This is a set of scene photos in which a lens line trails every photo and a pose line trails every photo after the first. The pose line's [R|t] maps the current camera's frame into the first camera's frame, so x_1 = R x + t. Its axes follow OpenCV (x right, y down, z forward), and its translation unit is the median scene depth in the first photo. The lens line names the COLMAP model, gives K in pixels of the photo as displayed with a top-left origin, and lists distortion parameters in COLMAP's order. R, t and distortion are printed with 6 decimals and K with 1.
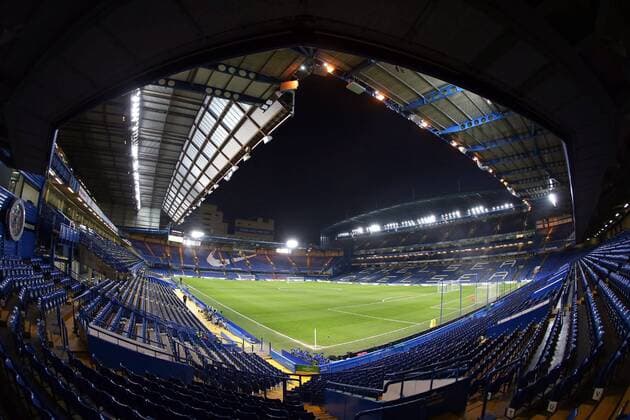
lens RADIAL K [[405.5, 0, 315.0], [0, 405.5, 210.0], [0, 0, 1]] dist [0.035313, -0.000522]
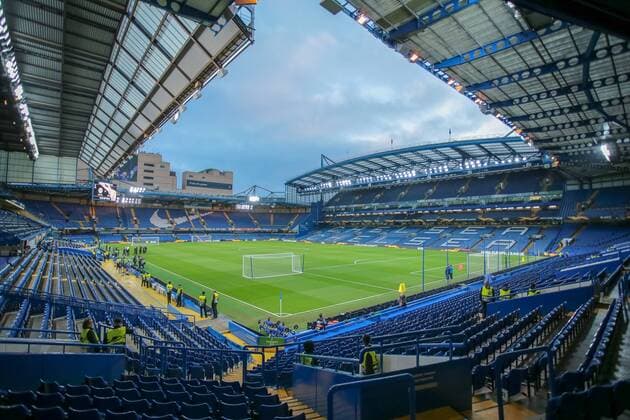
lens RADIAL K [[320.0, 0, 306.4], [0, 320.0, 197.4], [0, 0, 1]] dist [-0.001207, 0.000057]
pose [[0.996282, 0.004214, 0.086049, -0.003600], [-0.013856, 0.993638, 0.111762, -0.001170], [-0.085031, -0.112539, 0.990002, 0.356247]]
